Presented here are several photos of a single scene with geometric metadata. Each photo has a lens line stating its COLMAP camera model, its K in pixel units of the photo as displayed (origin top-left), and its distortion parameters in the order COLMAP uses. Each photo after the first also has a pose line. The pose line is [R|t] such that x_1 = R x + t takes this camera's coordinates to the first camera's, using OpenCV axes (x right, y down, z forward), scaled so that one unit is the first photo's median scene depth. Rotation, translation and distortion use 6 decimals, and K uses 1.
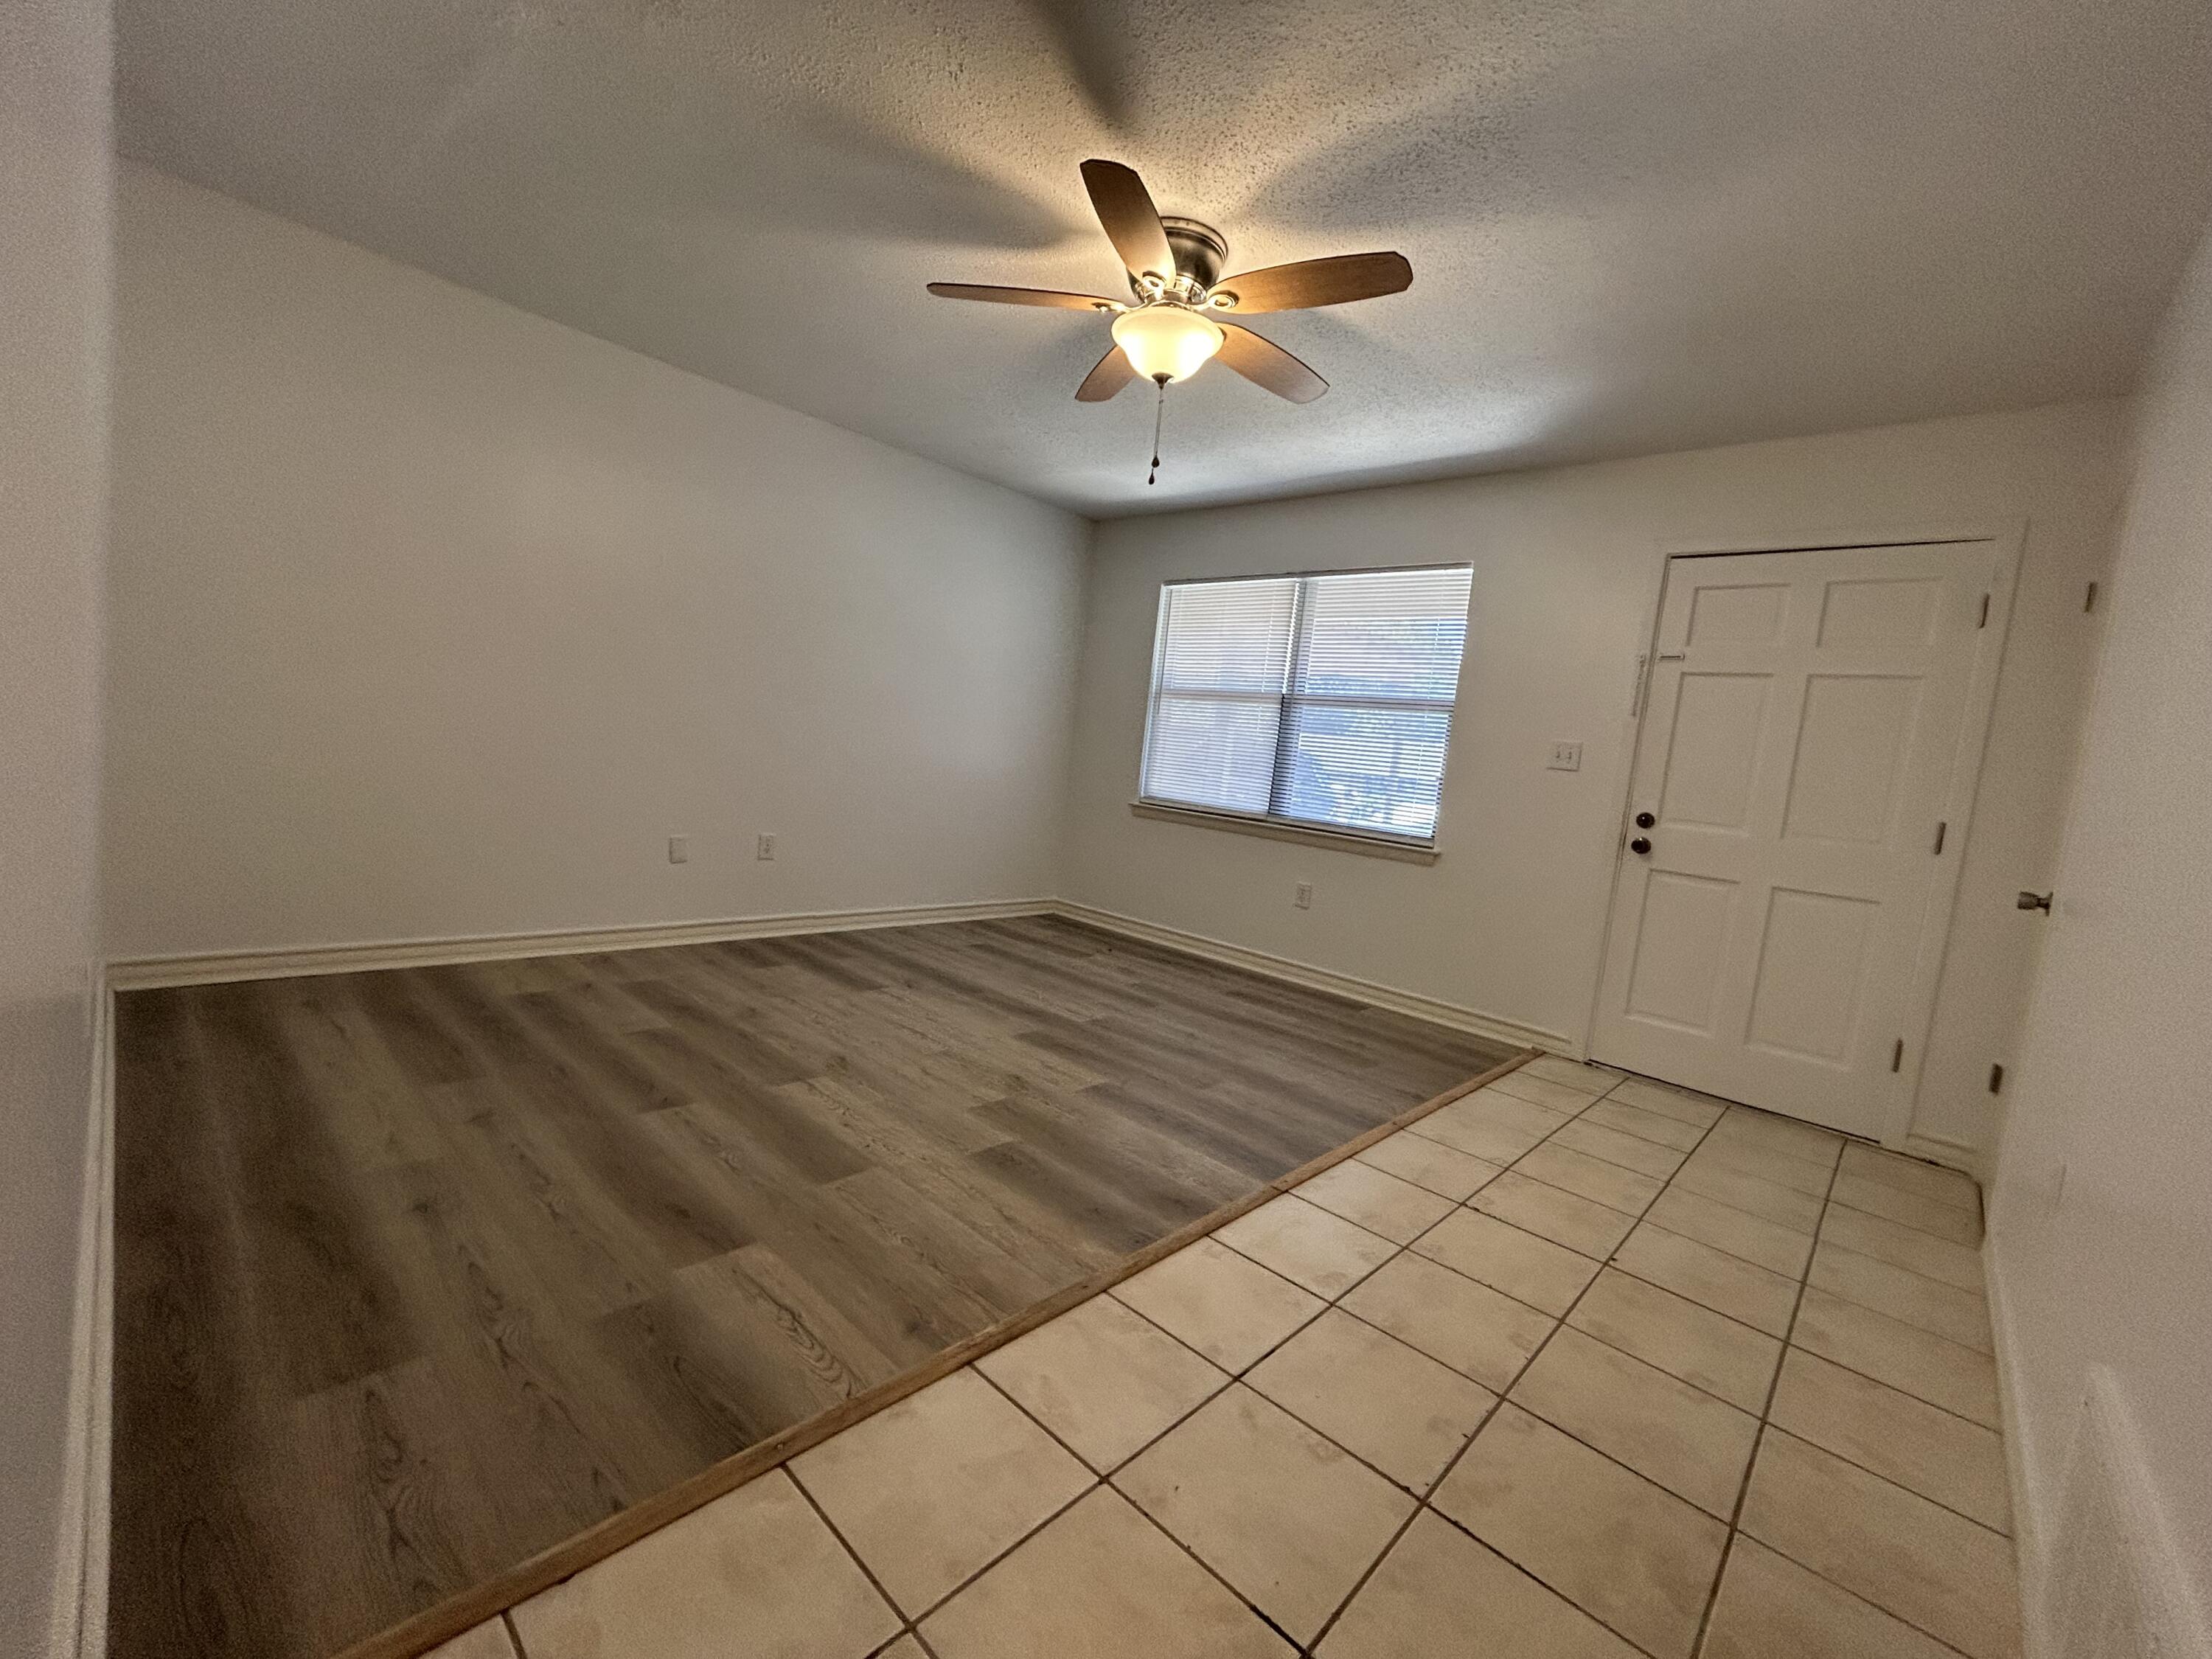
lens RADIAL K [[902.3, 0, 1106.0], [0, 902.3, 829.5], [0, 0, 1]] dist [-0.002683, 0.000708]
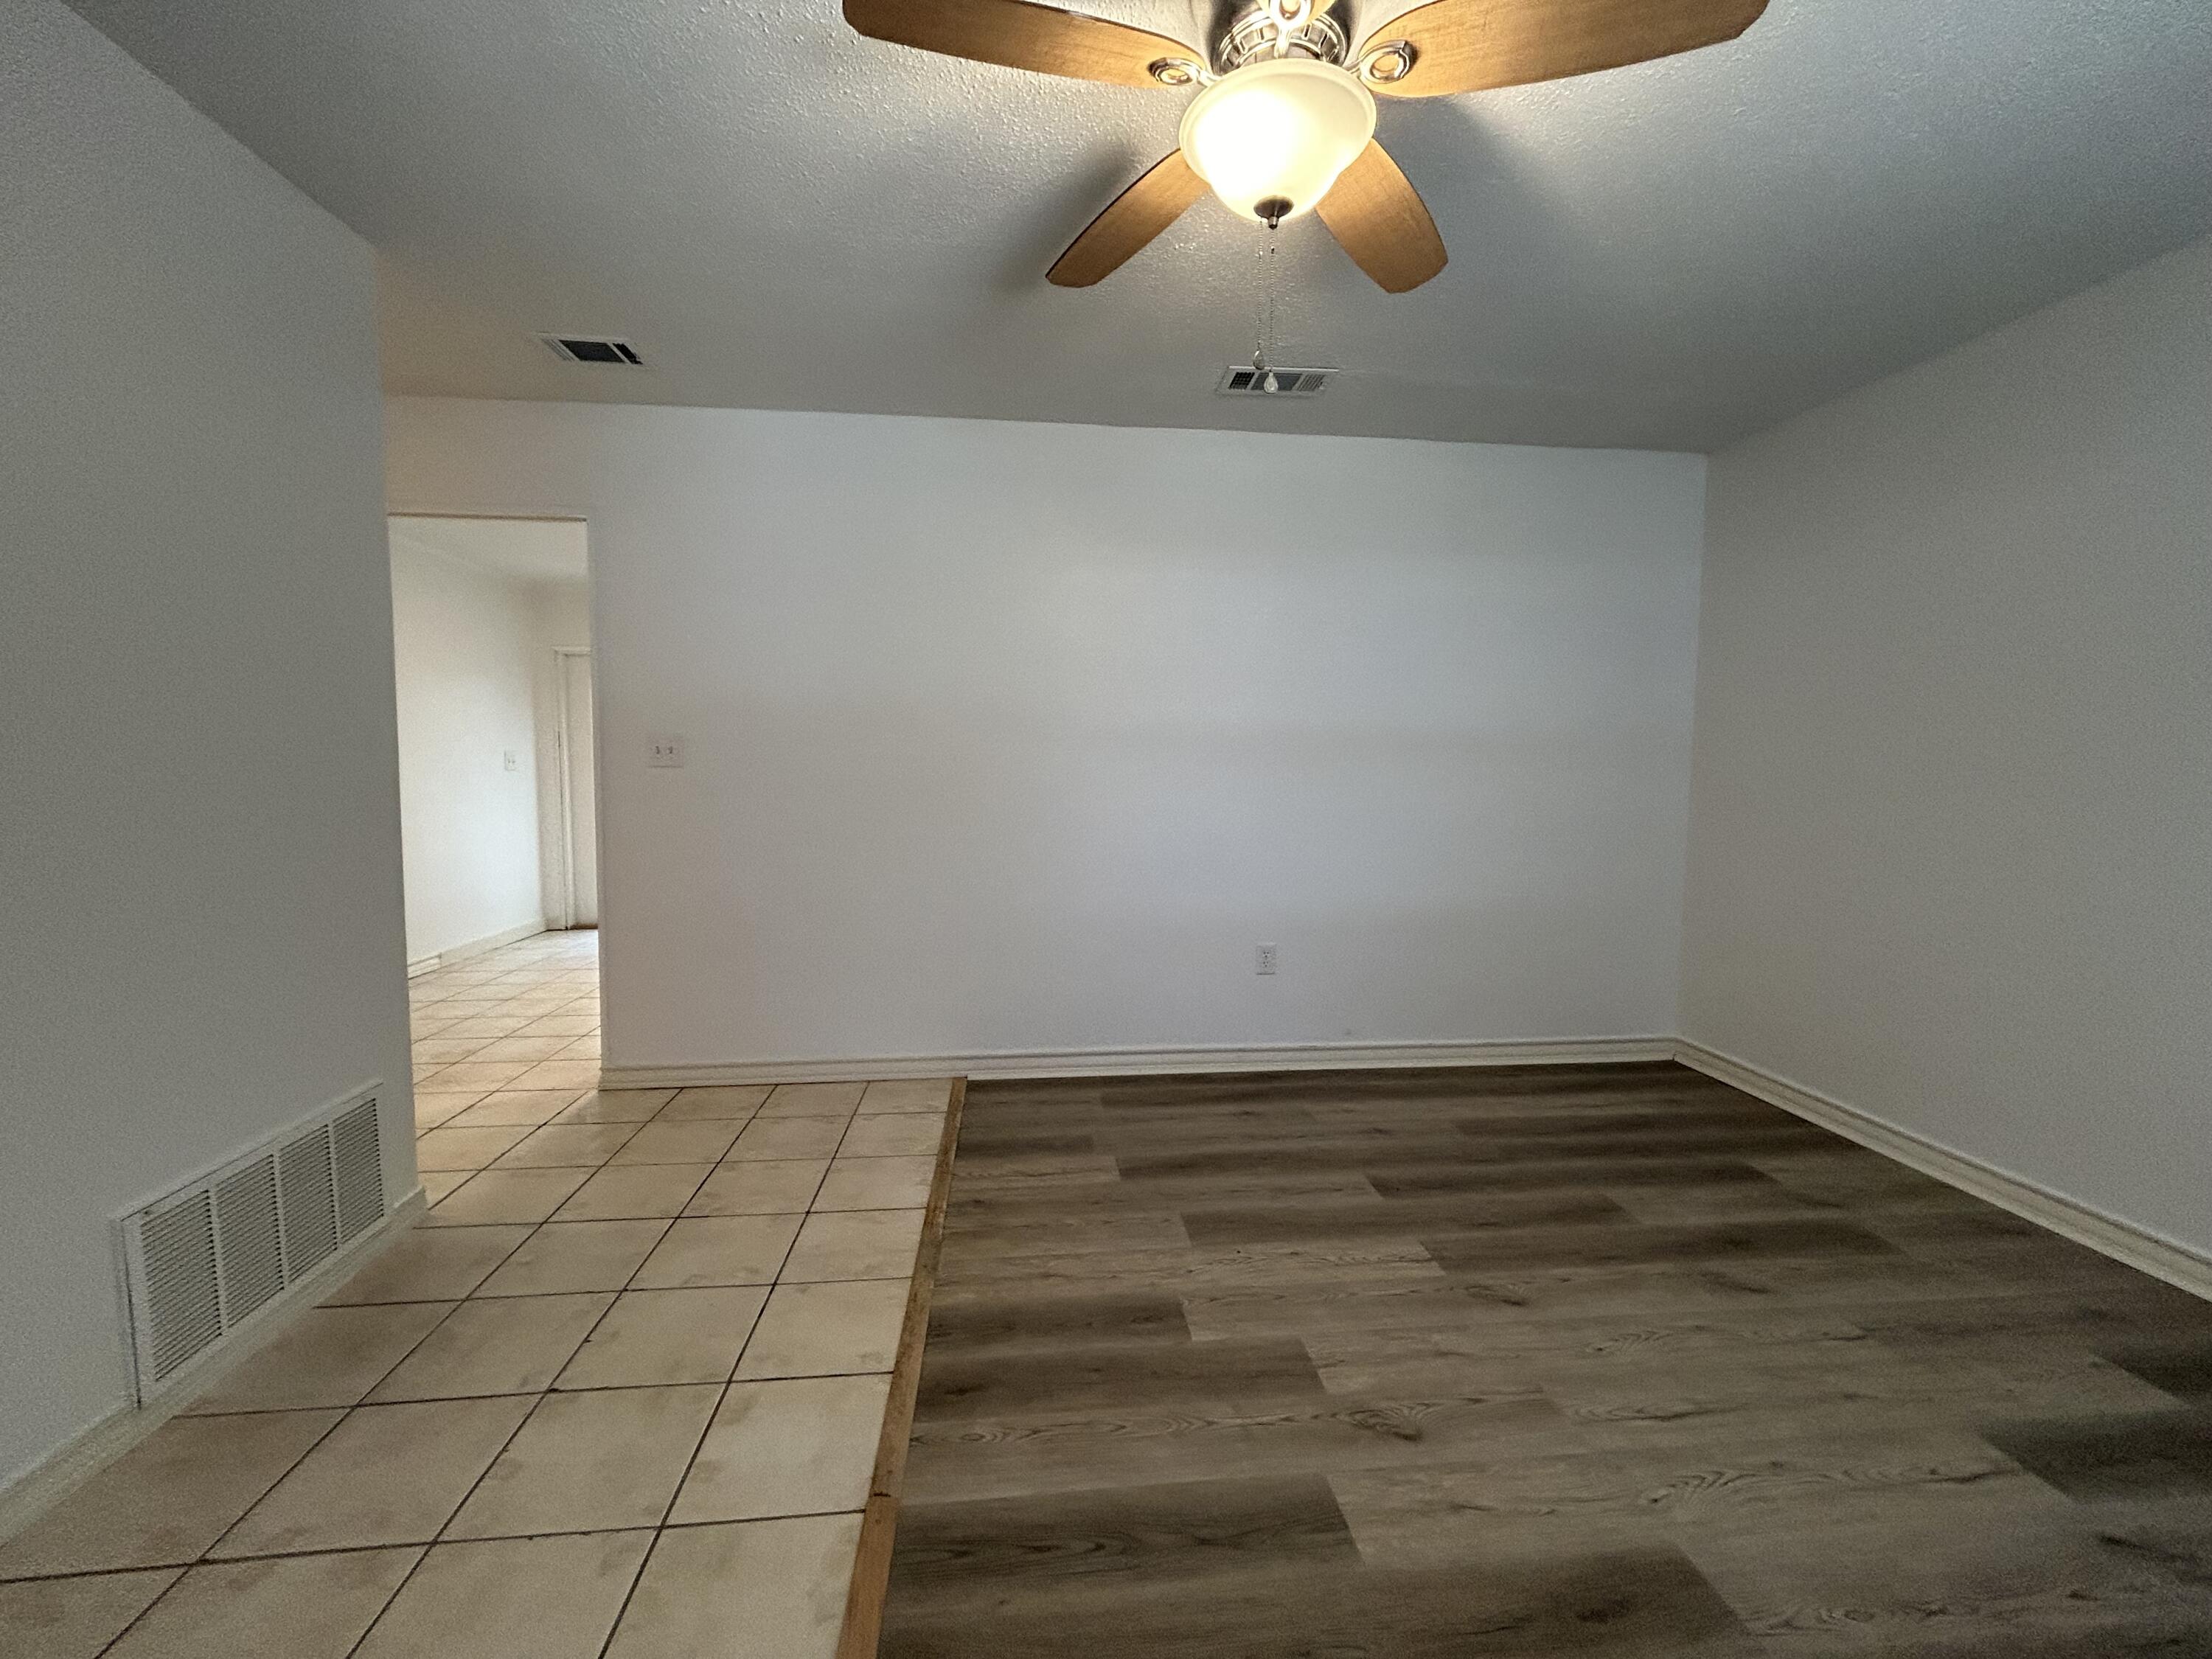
lens RADIAL K [[903.3, 0, 1108.3], [0, 903.3, 830.1], [0, 0, 1]] dist [0.000871, 0.000287]
pose [[-0.654459, -0.053573, -0.754197, 0.481100], [-0.141147, 0.988608, 0.052257, -0.108320], [0.742806, 0.140653, -0.654565, 1.191711]]
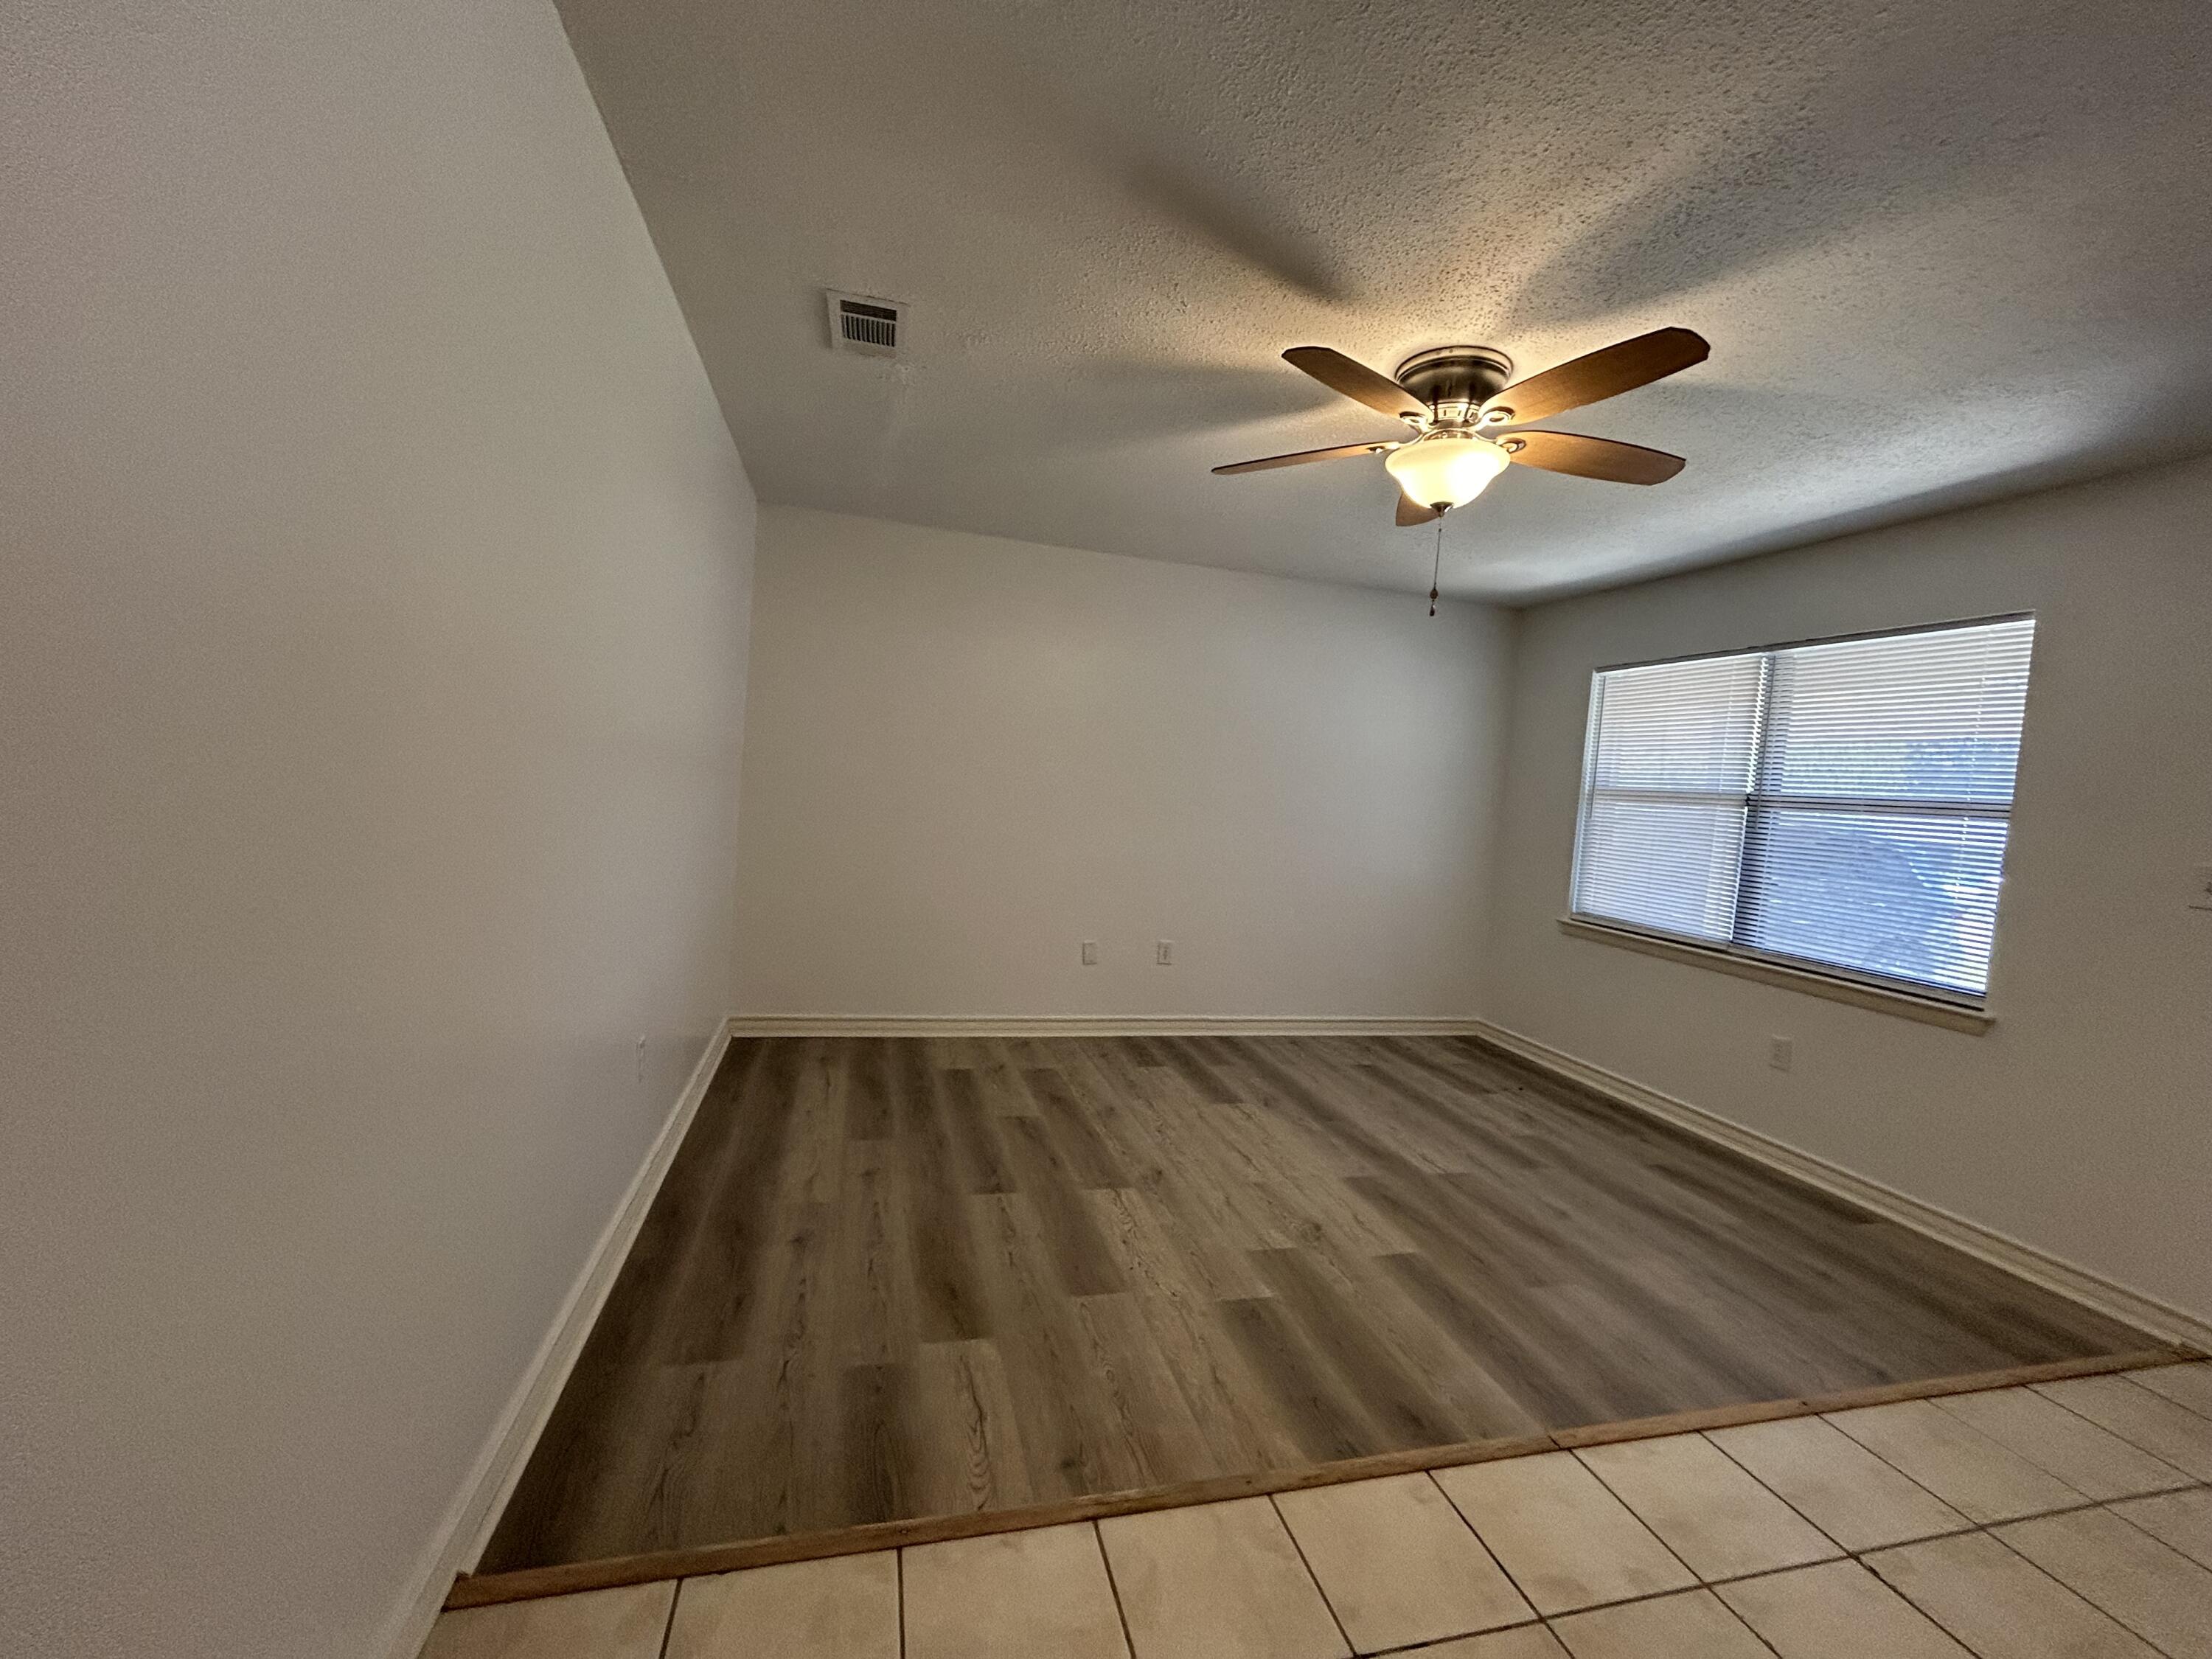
lens RADIAL K [[903.3, 0, 1108.3], [0, 903.3, 830.1], [0, 0, 1]] dist [0.000871, 0.000287]
pose [[0.847509, -0.014557, -0.530582, 0.233081], [-0.030183, 0.996685, -0.075557, -0.068224], [0.529923, 0.080050, 0.844259, 0.032590]]
